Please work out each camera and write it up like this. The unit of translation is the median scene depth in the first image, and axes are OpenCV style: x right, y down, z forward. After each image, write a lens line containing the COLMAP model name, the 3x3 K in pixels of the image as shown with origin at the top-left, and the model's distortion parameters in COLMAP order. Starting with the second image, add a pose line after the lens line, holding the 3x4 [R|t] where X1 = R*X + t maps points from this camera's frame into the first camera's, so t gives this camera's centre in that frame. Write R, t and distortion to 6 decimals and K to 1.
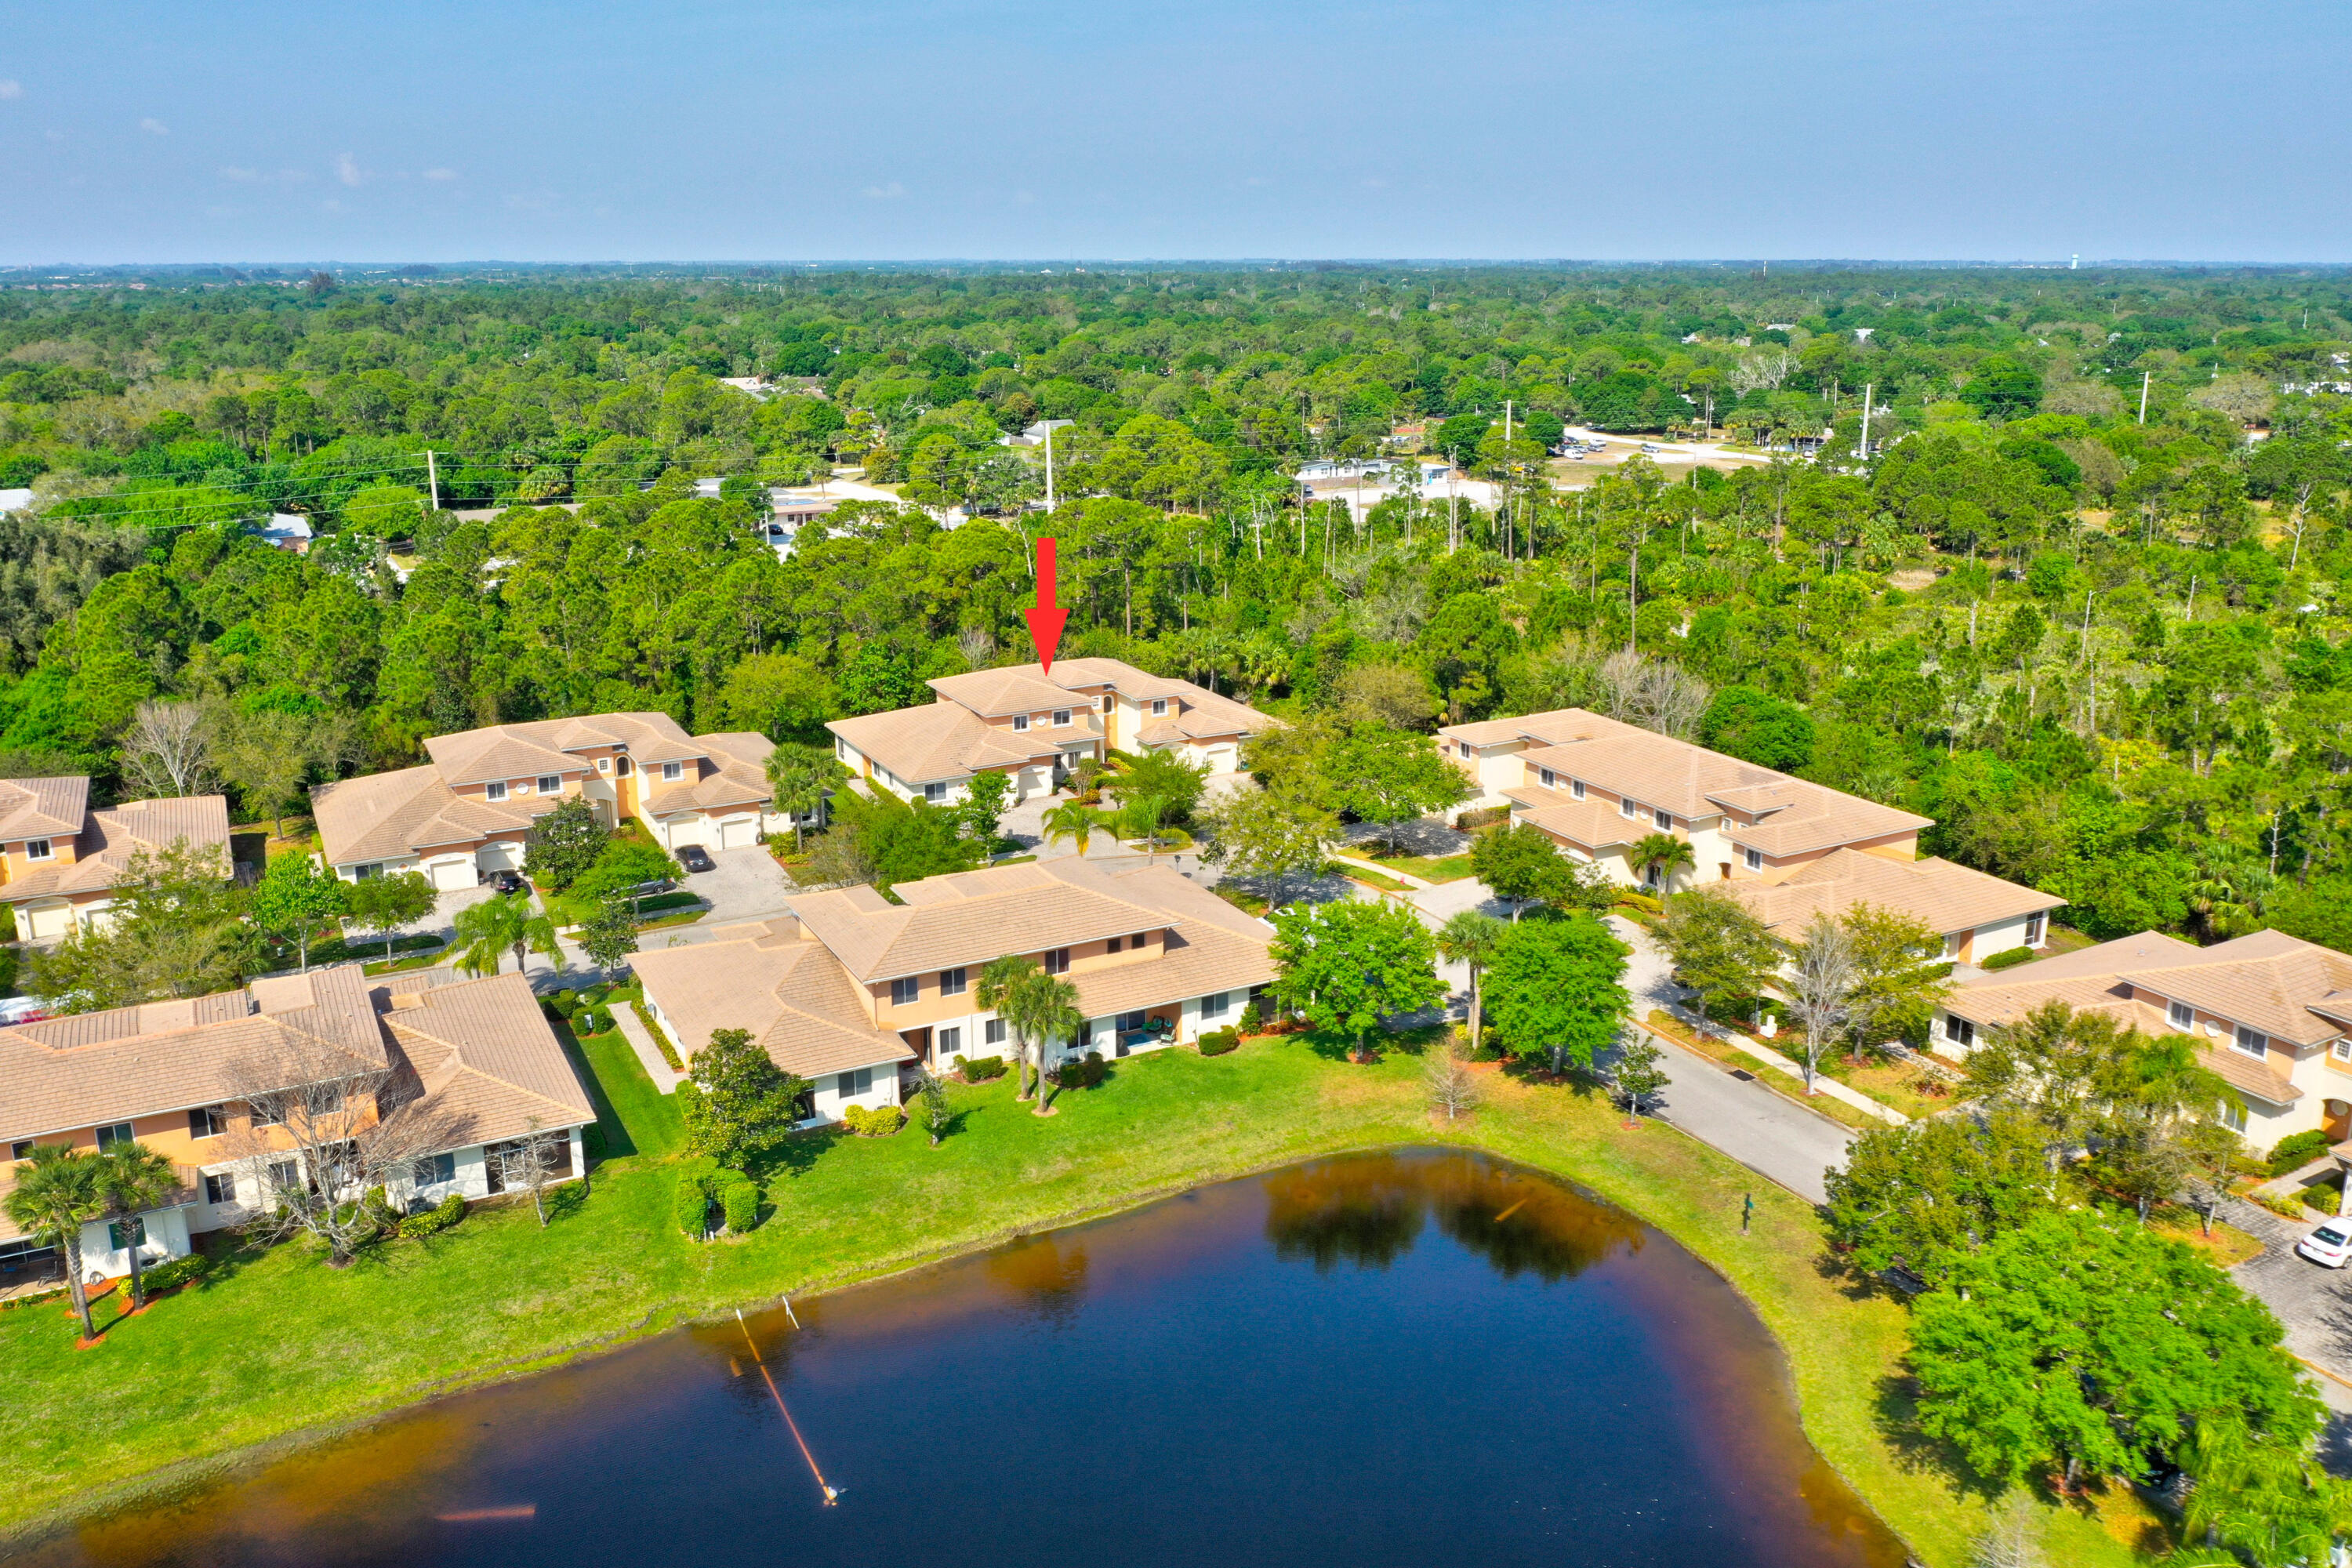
lens RADIAL K [[1828.0, 0, 1182.7], [0, 1828.0, 801.4], [0, 0, 1]] dist [-0.024357, -0.004845]
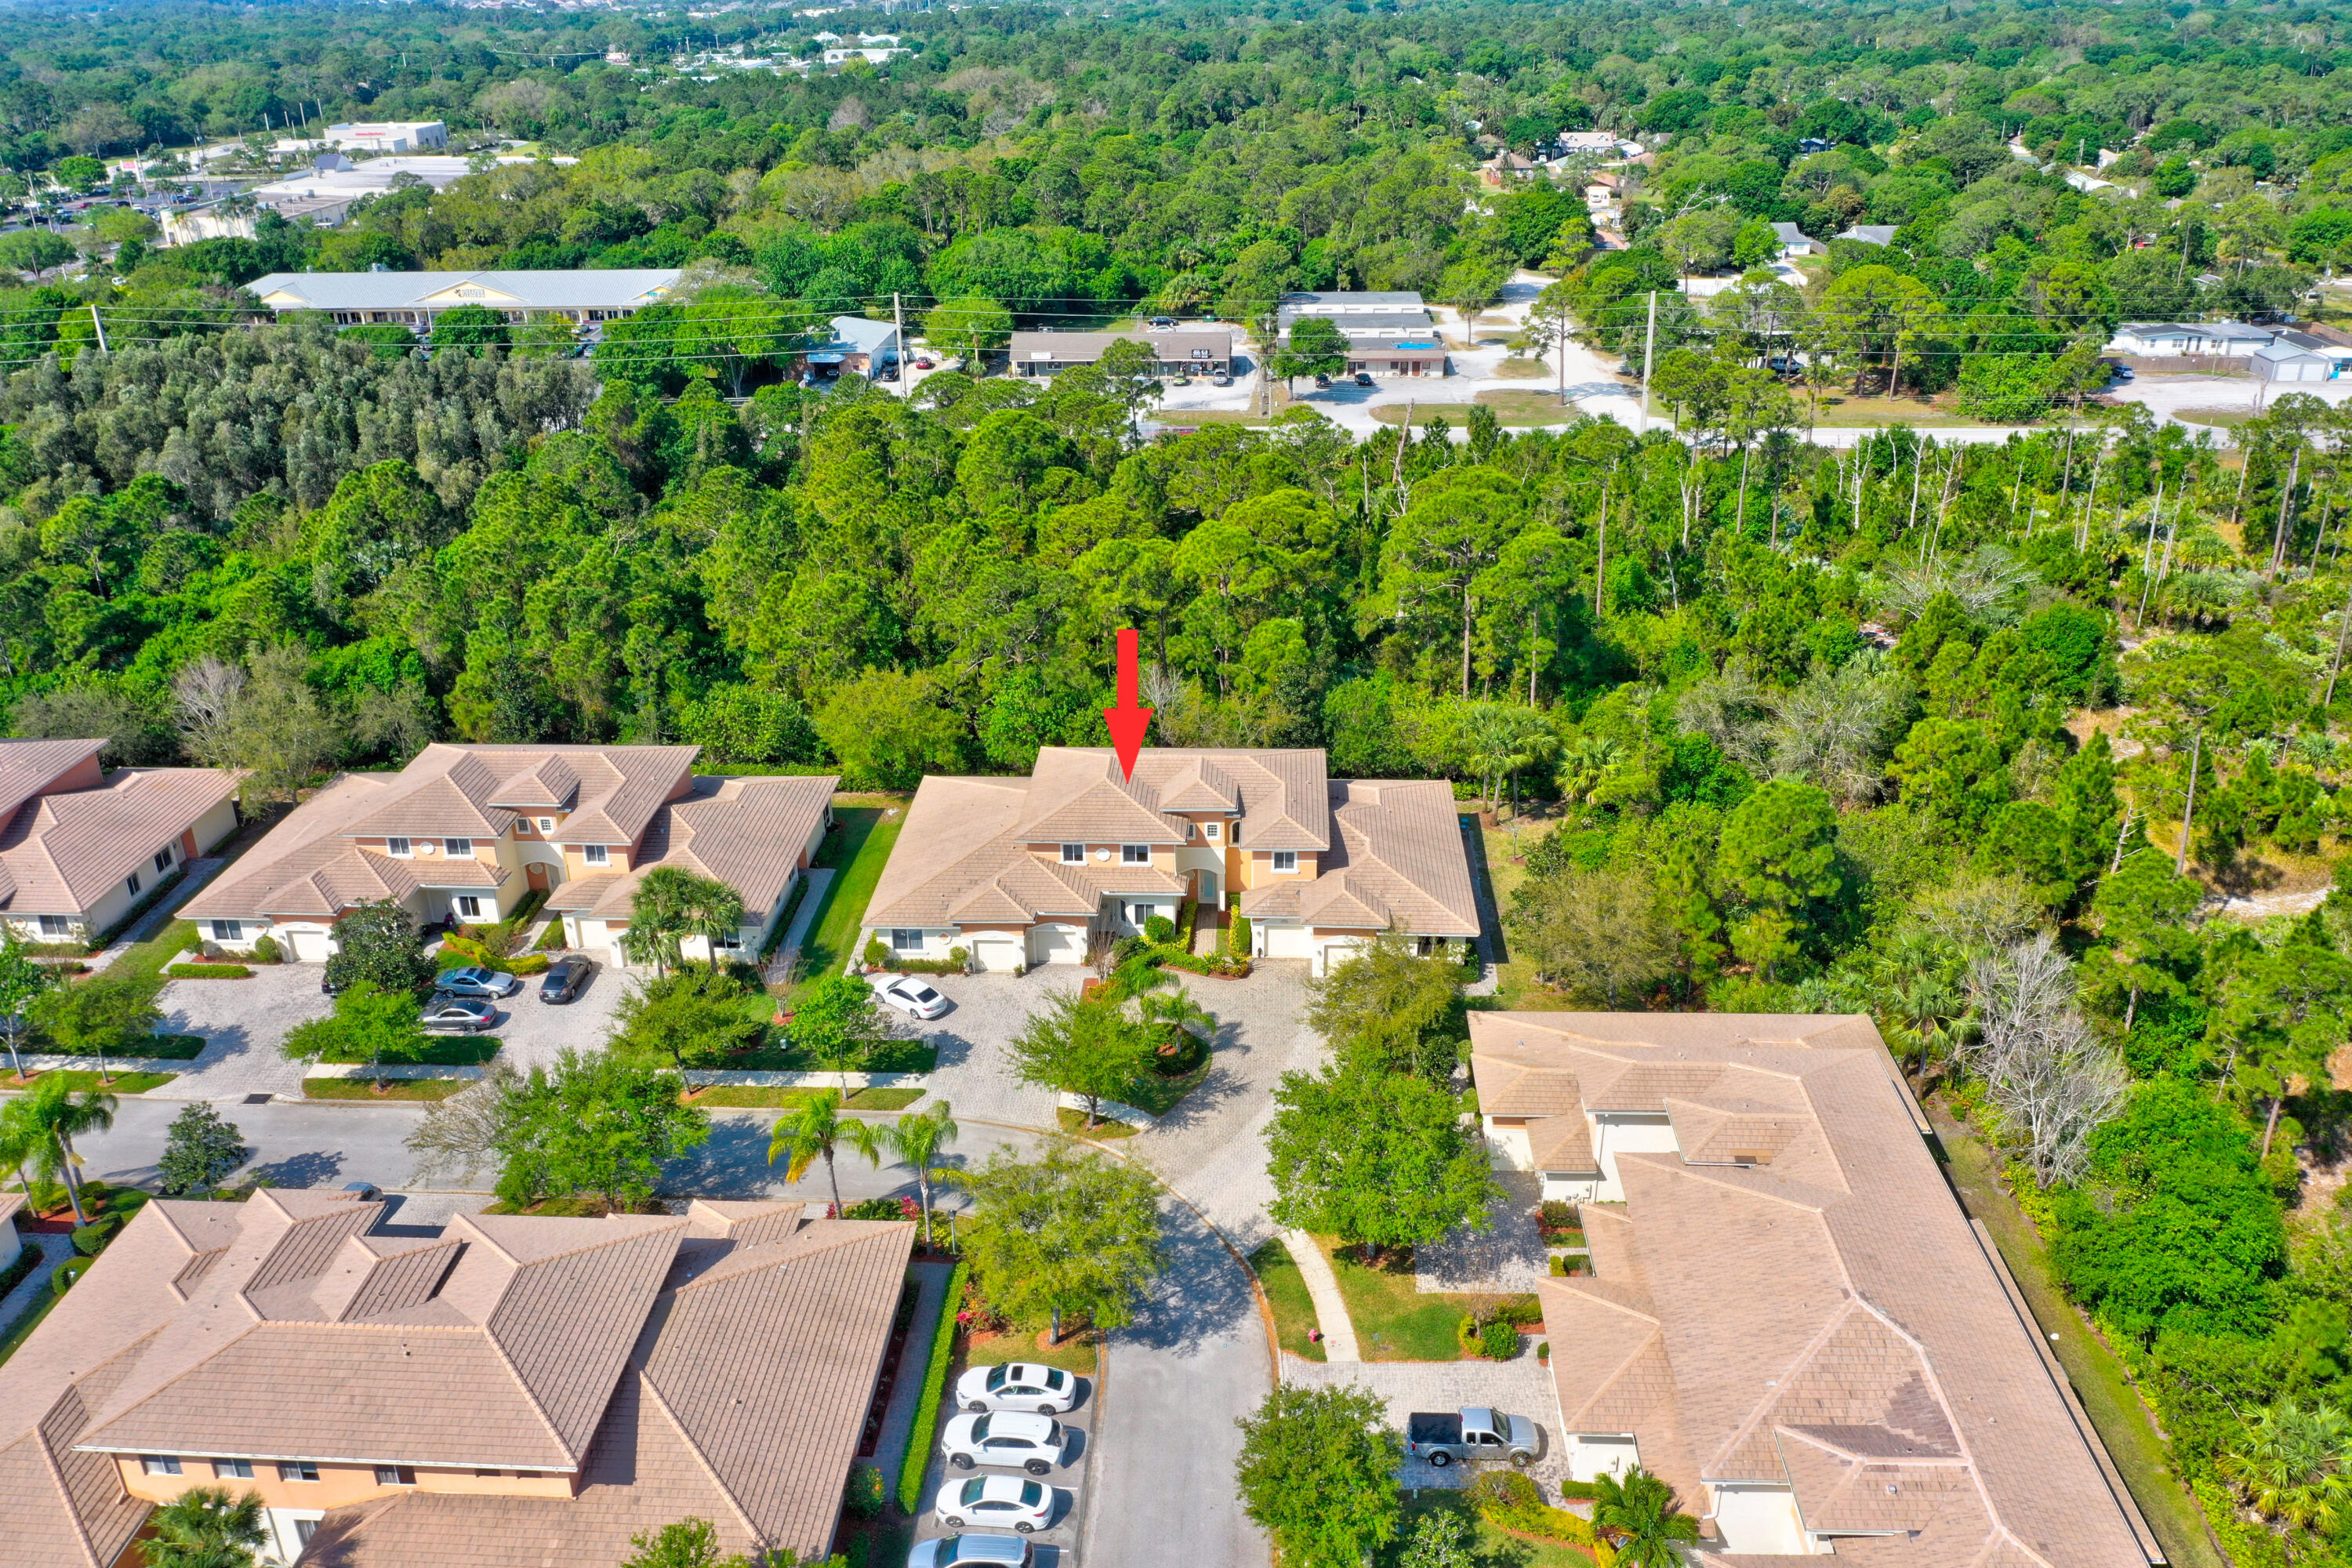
lens RADIAL K [[1828.0, 0, 1180.6], [0, 1828.0, 784.7], [0, 0, 1]] dist [-0.024357, -0.004845]
pose [[0.852659, 0.207396, -0.479541, 0.240527], [-0.135662, 0.974242, 0.180132, -0.171138], [0.504548, -0.088535, 0.858832, 0.337219]]
